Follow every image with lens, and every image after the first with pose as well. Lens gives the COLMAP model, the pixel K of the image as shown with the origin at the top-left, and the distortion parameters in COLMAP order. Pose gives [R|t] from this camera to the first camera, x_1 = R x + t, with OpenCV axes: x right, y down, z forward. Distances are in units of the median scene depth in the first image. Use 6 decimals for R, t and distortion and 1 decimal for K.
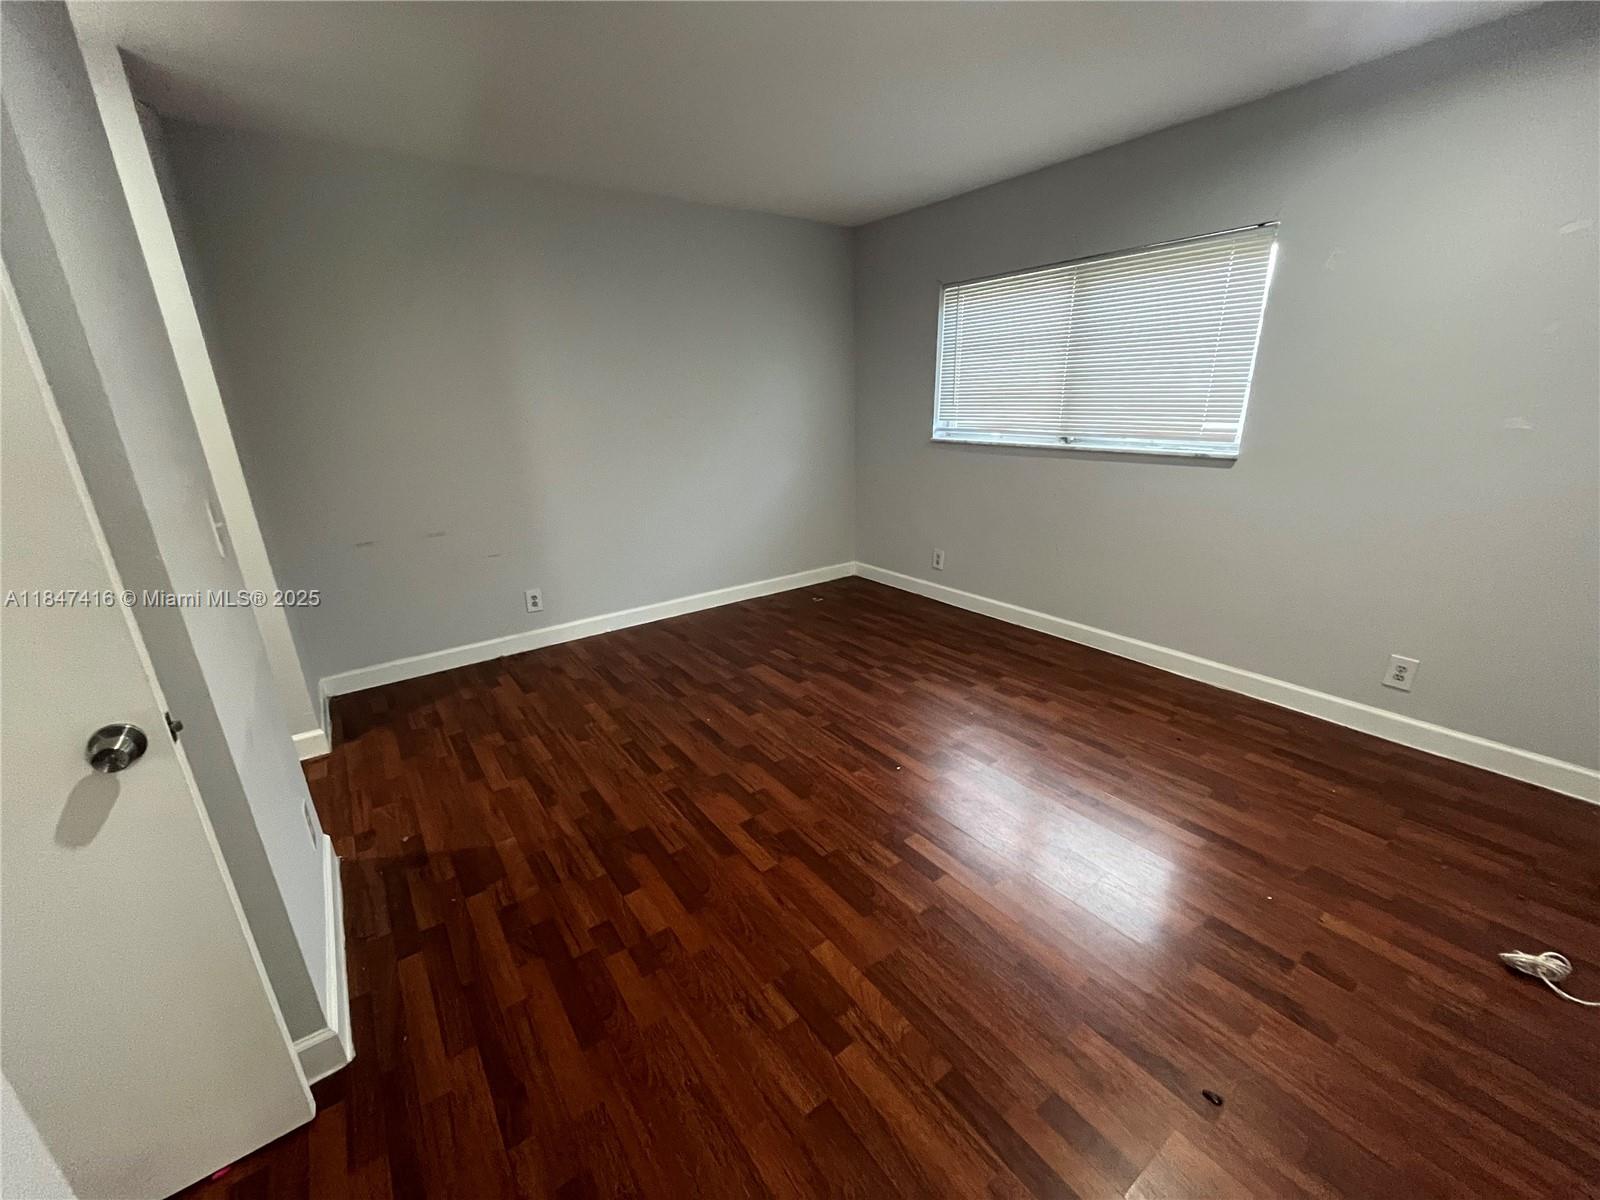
lens RADIAL K [[644.6, 0, 800.5], [0, 644.6, 610.2], [0, 0, 1]] dist [-0.003309, -0.000130]
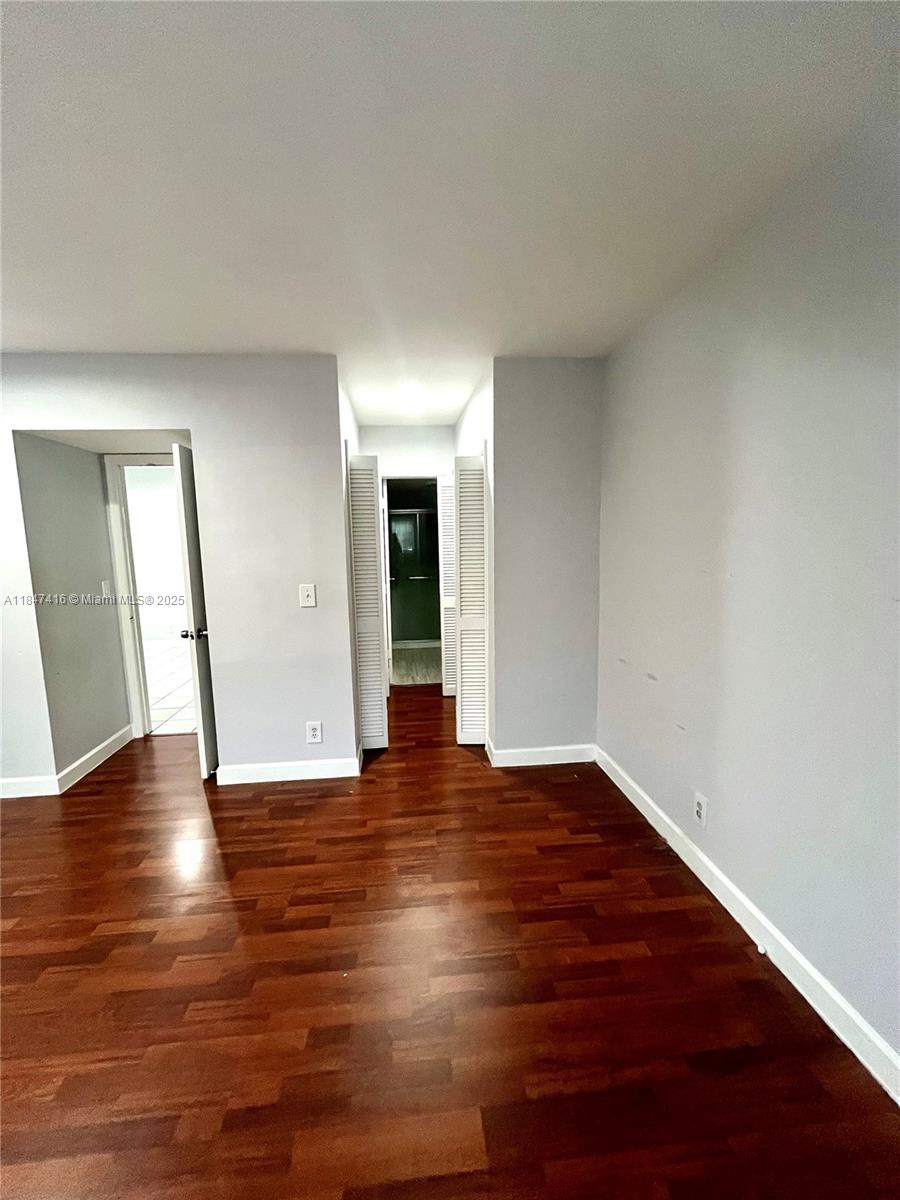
lens RADIAL K [[483.5, 0, 442.9], [0, 483.5, 600.2], [0, 0, 1]] dist [-0.003309, -0.000130]
pose [[-0.510607, 0.151536, -0.846355, 0.245713], [-0.242856, 0.918847, 0.311031, -0.517337], [0.824804, 0.364358, -0.432368, 1.426173]]
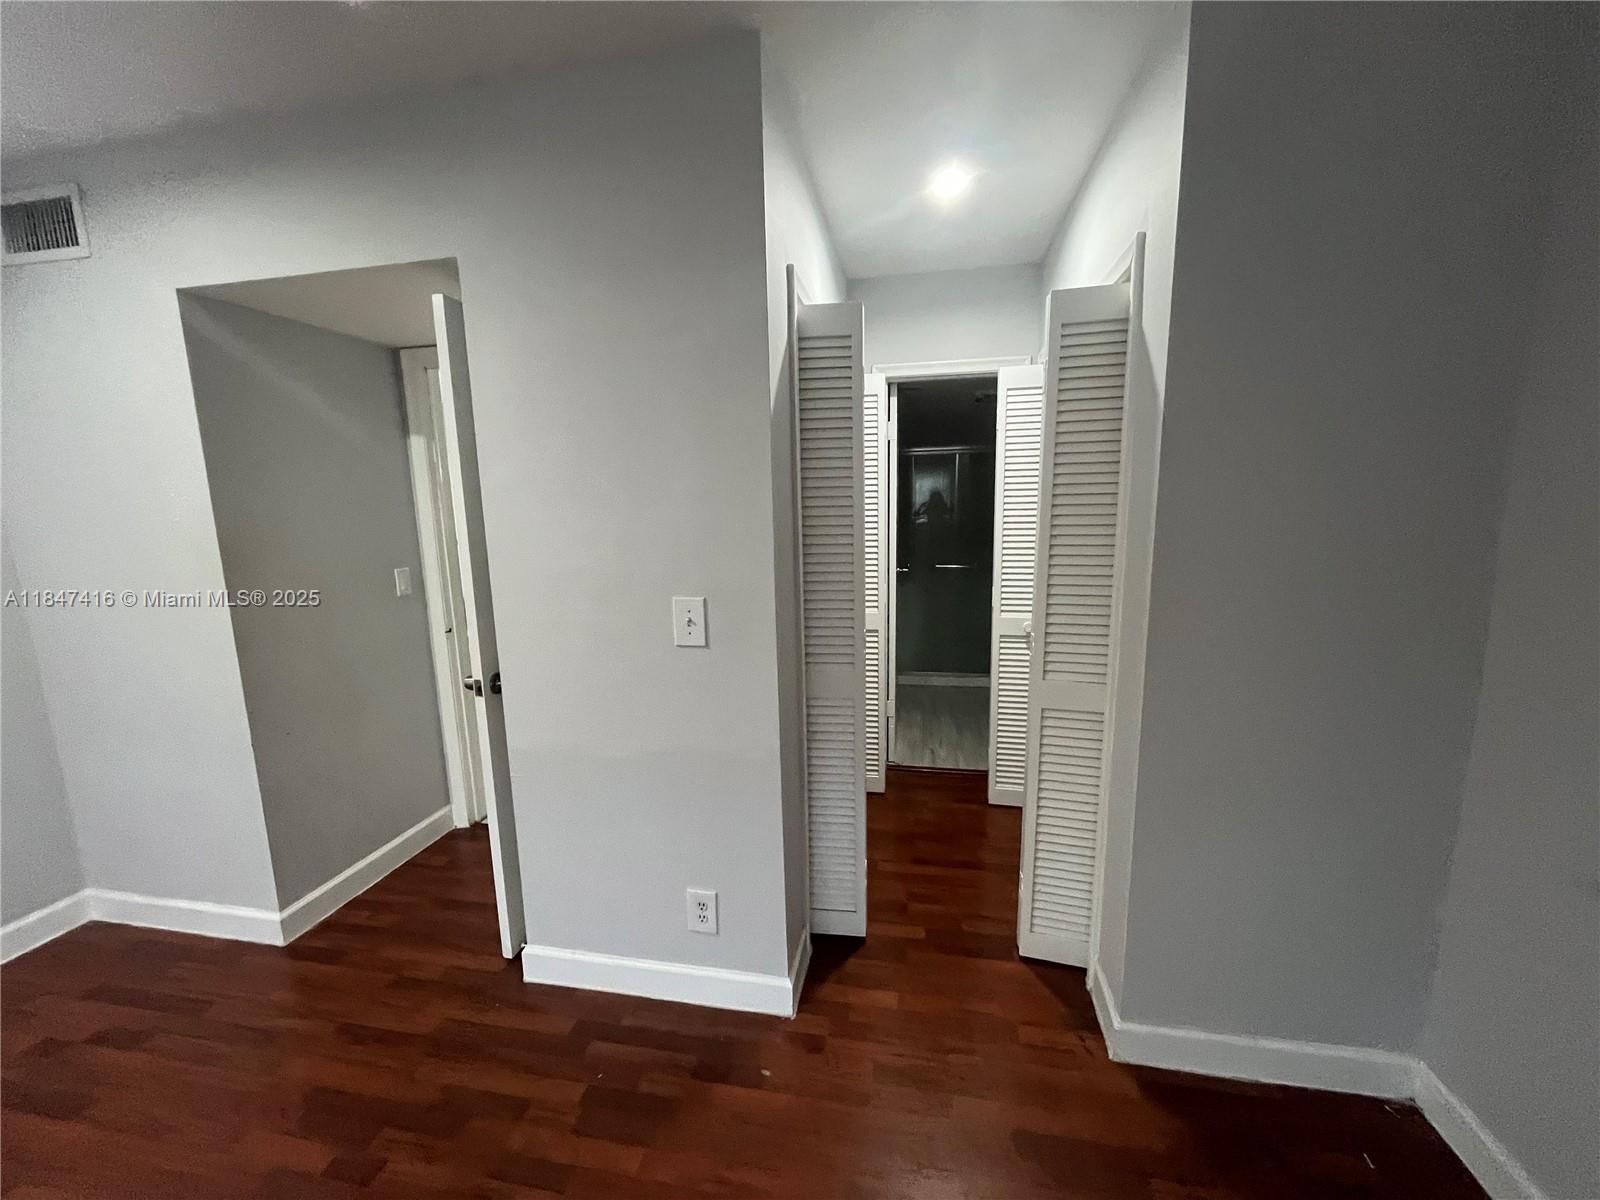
lens RADIAL K [[644.6, 0, 800.5], [0, 644.6, 610.2], [0, 0, 1]] dist [-0.003309, -0.000130]
pose [[-0.733424, 0.154252, -0.662039, -0.207854], [-0.179698, 0.895273, 0.407669, -0.401216], [0.655590, 0.417961, -0.628896, 1.157928]]
